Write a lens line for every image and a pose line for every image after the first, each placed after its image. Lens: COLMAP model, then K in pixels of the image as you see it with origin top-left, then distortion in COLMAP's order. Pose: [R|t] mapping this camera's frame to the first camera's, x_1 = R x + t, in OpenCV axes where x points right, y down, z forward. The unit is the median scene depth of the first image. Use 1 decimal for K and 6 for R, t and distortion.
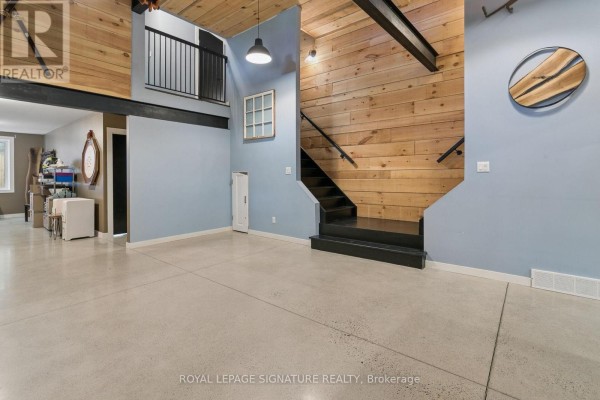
lens RADIAL K [[285.2, 0, 297.0], [0, 285.2, 179.9], [0, 0, 1]] dist [0.002184, 0.000277]
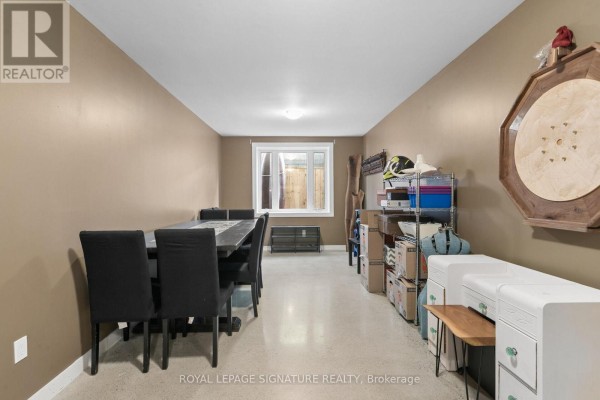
lens RADIAL K [[285.2, 0, 299.1], [0, 285.2, 197.4], [0, 0, 1]] dist [0.002184, 0.000277]
pose [[0.656630, -0.004882, -0.754197, -0.601839], [0.007711, 0.999970, 0.000240, -0.009949], [0.754174, -0.005973, 0.656648, 0.547152]]
